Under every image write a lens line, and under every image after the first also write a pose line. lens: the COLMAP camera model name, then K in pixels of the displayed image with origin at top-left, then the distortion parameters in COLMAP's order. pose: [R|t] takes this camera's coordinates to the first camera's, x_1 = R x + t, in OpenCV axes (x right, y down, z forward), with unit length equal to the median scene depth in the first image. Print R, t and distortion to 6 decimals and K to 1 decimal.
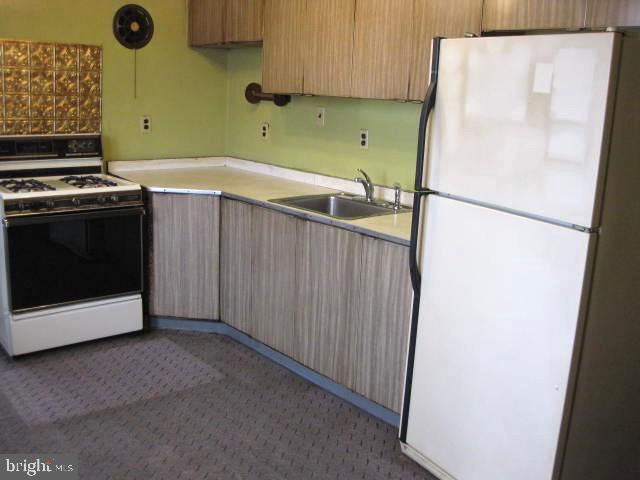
lens RADIAL K [[653.3, 0, 316.4], [0, 653.3, 241.2], [0, 0, 1]] dist [-0.191165, 0.138295]
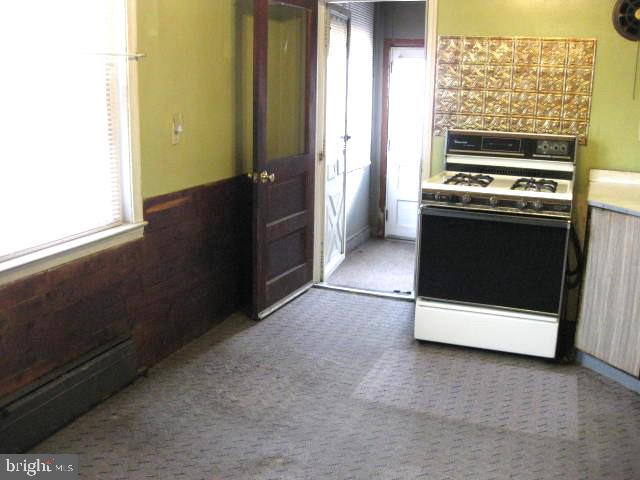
lens RADIAL K [[653.3, 0, 316.4], [0, 653.3, 241.2], [0, 0, 1]] dist [-0.191165, 0.138295]
pose [[0.458812, 0.169098, -0.872294, 0.310802], [-0.186813, 0.978138, 0.091356, -0.038034], [0.868673, 0.121041, 0.480371, 0.280310]]
